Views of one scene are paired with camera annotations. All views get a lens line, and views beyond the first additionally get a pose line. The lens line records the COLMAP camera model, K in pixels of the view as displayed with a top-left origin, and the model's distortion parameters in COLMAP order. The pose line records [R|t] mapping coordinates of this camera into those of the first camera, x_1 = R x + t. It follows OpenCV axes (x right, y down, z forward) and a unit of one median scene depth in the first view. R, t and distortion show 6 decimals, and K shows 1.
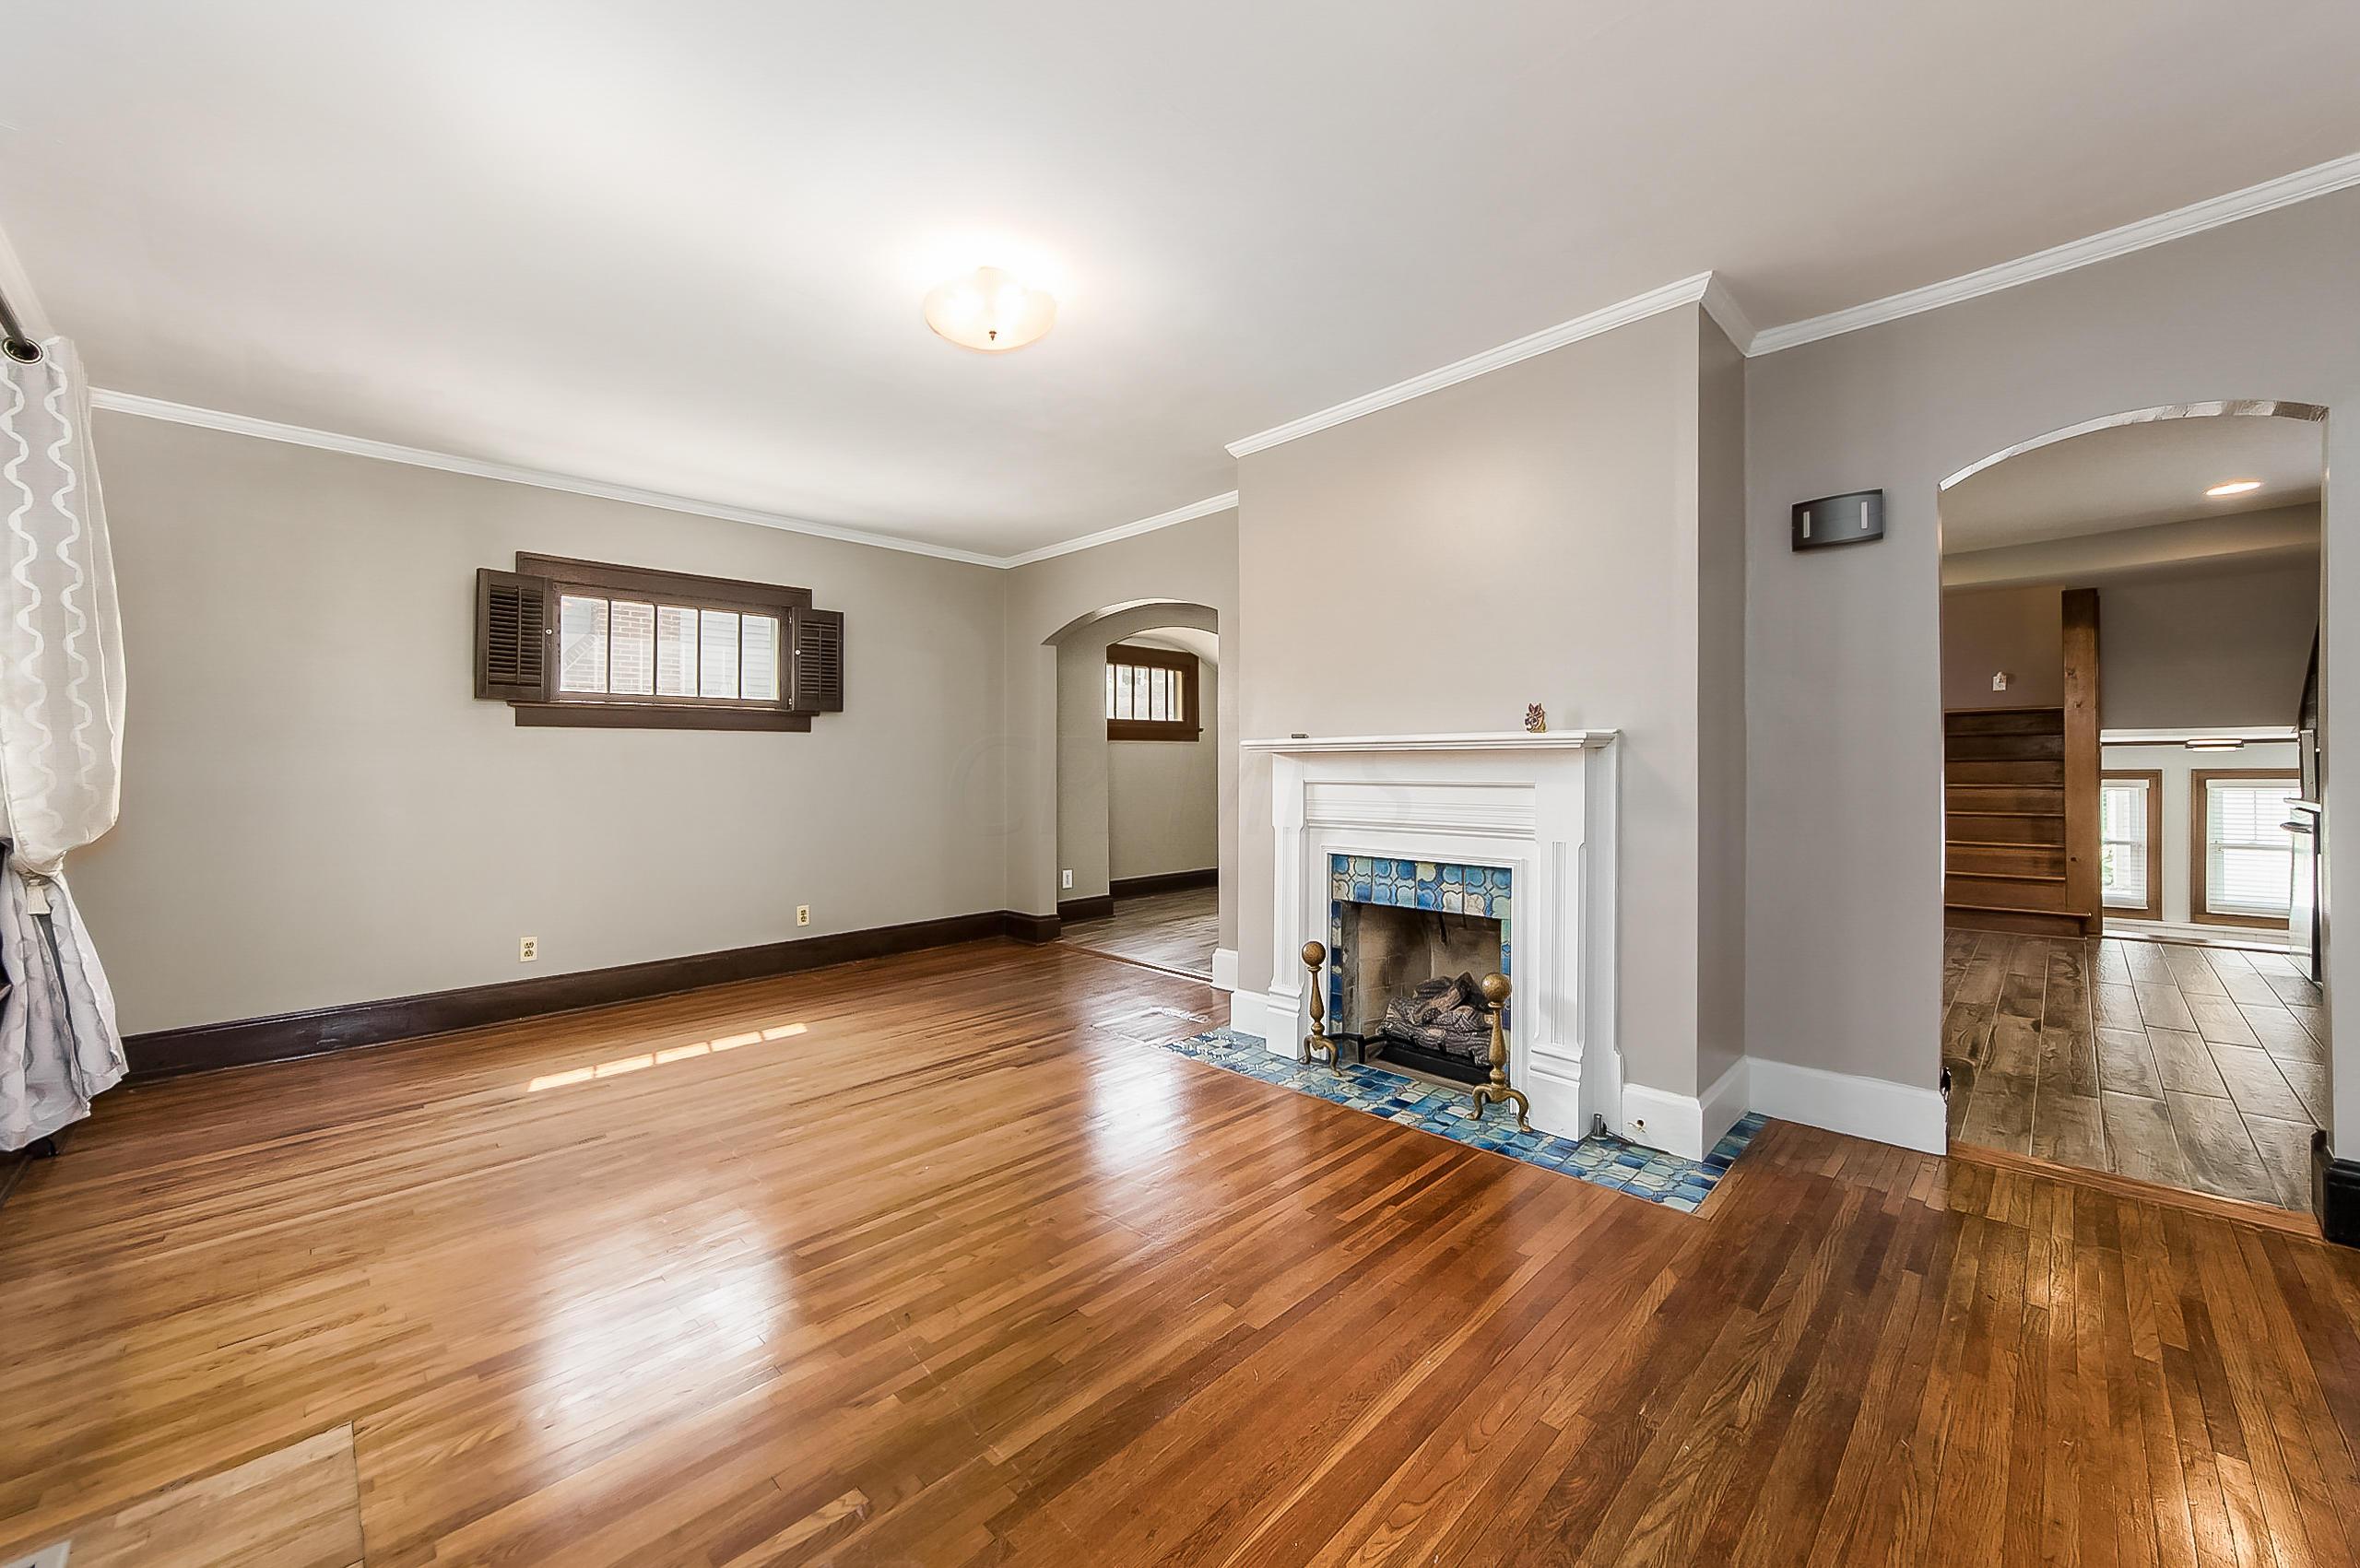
lens RADIAL K [[902.6, 0, 1177.1], [0, 902.6, 776.0], [0, 0, 1]] dist [0.000257, 0.000080]
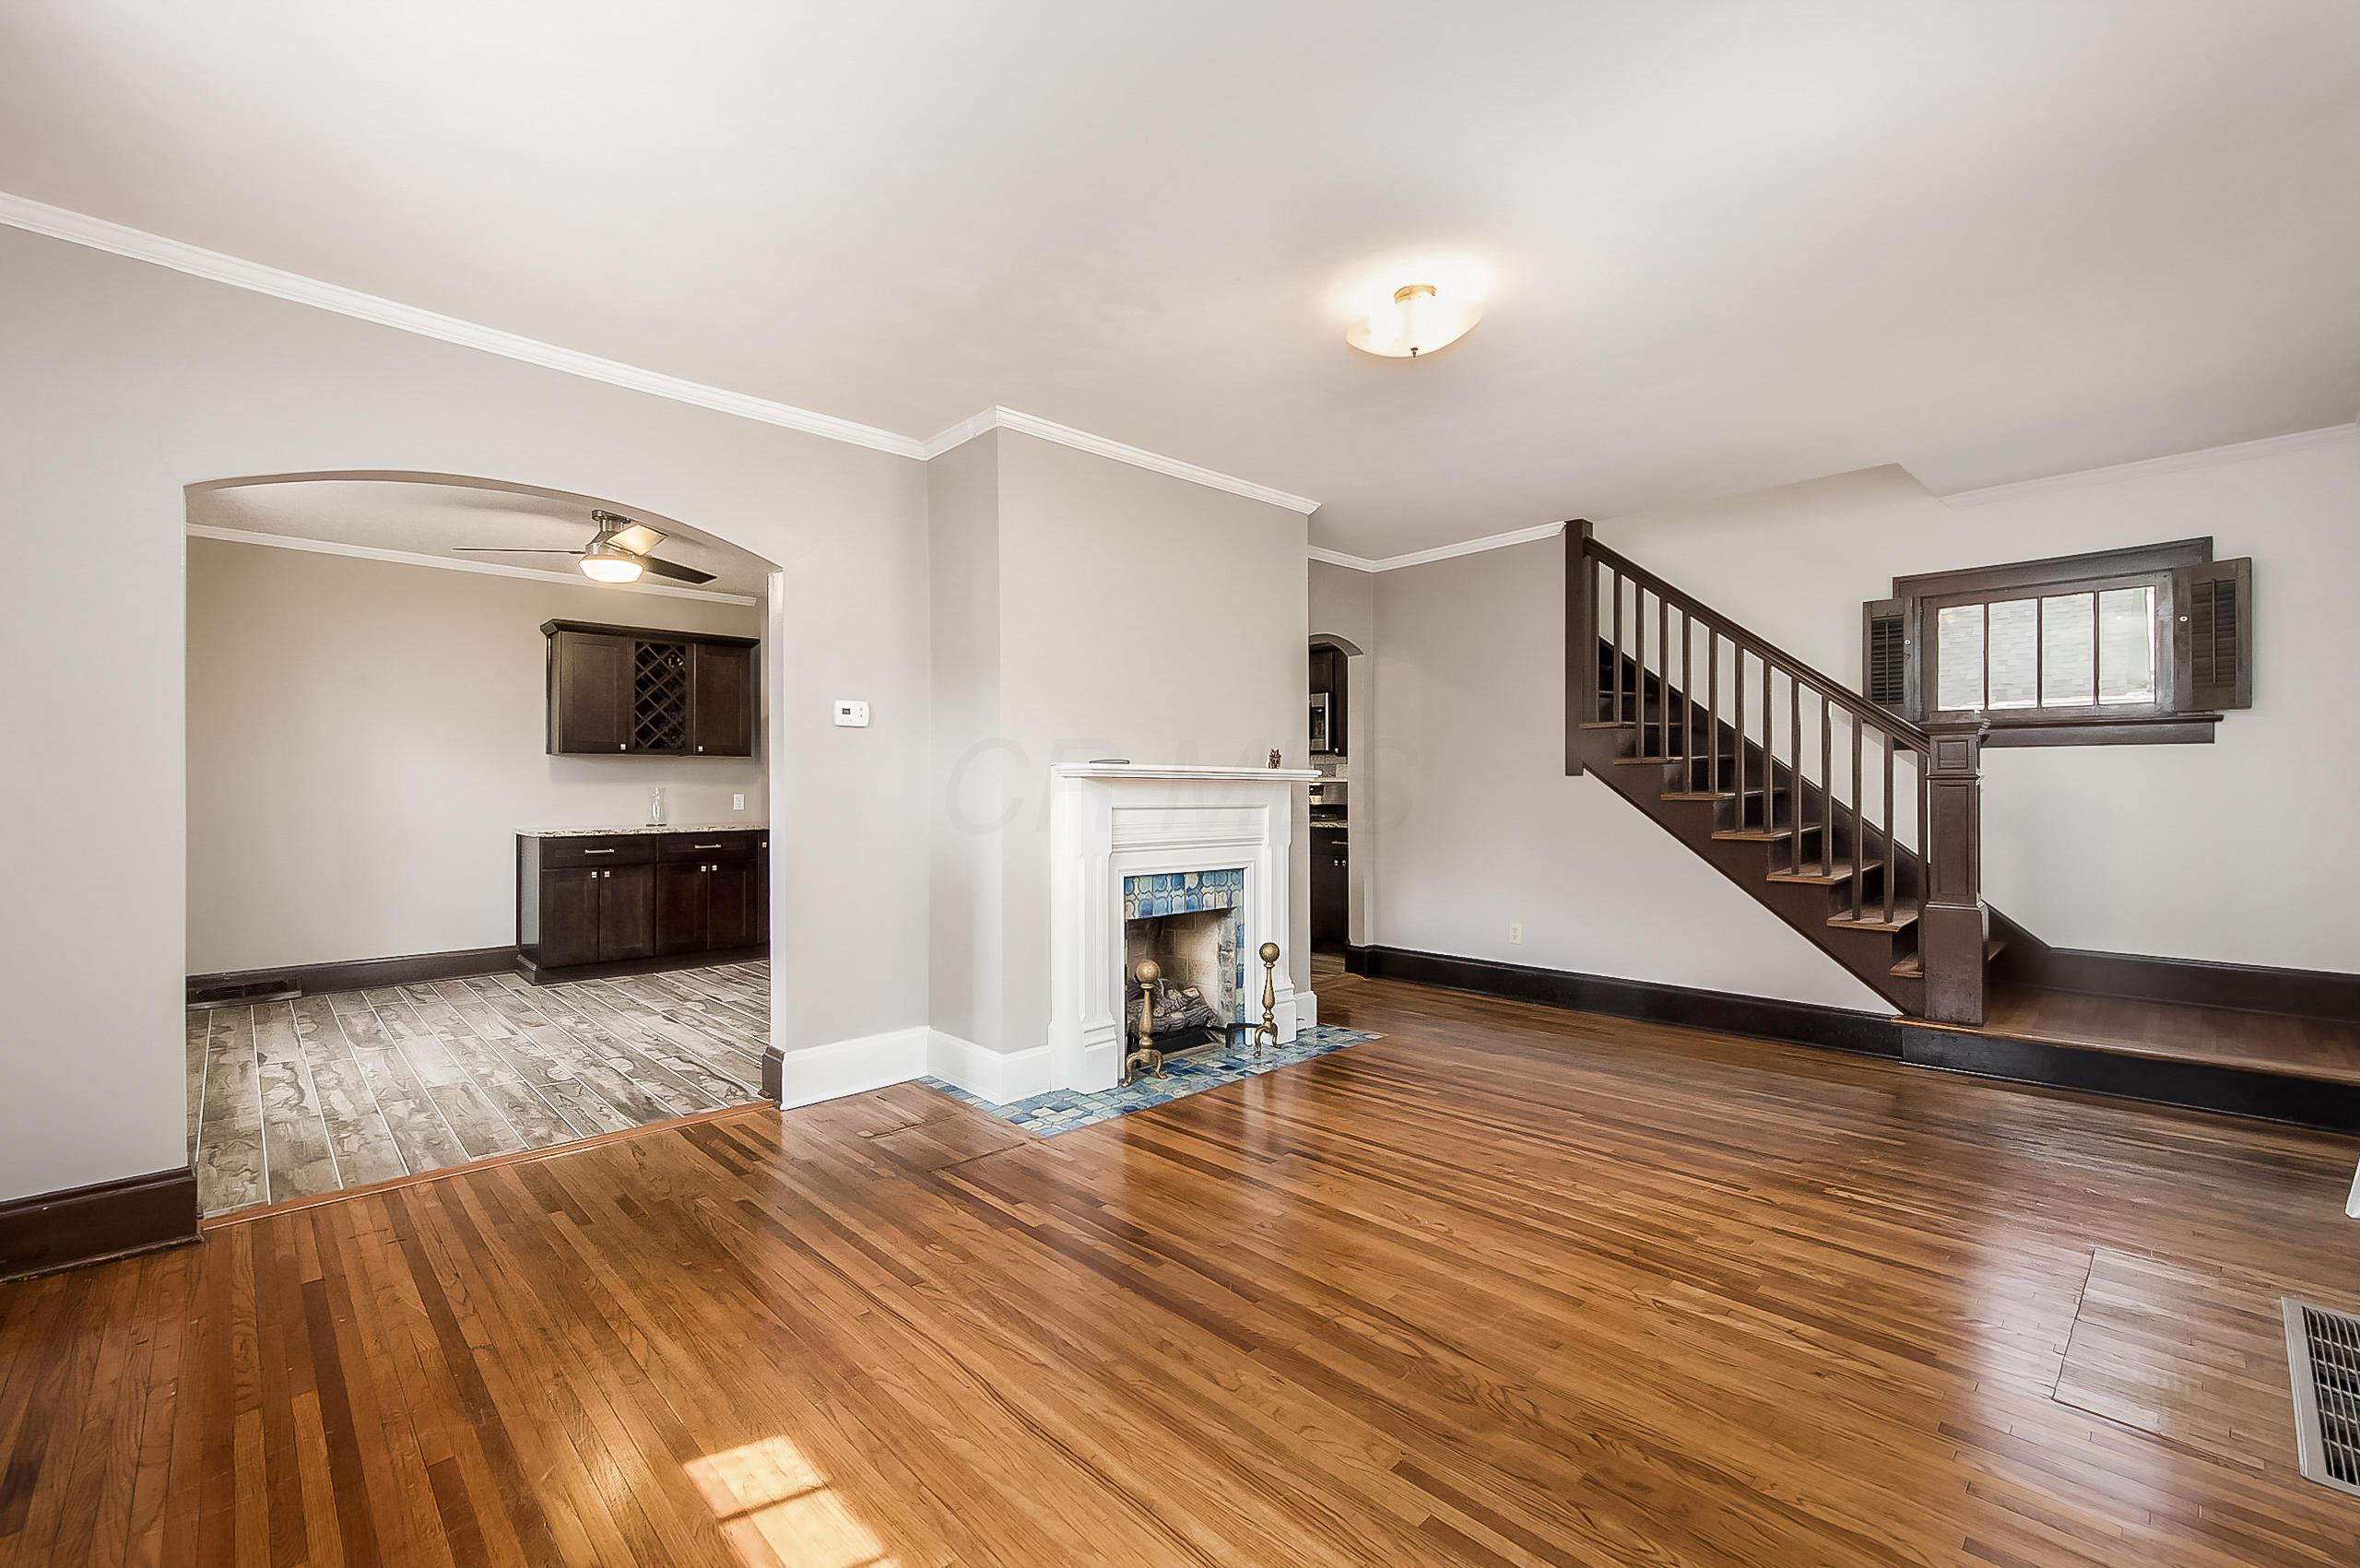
lens RADIAL K [[972.4, 0, 1180.0], [0, 972.4, 784.0], [0, 0, 1]] dist [-0.001453, -0.000280]
pose [[0.024888, 0.020746, 0.999475, -1.023808], [0.013837, 0.999682, -0.021095, 0.004132], [-0.999594, 0.014355, 0.024593, 0.974463]]
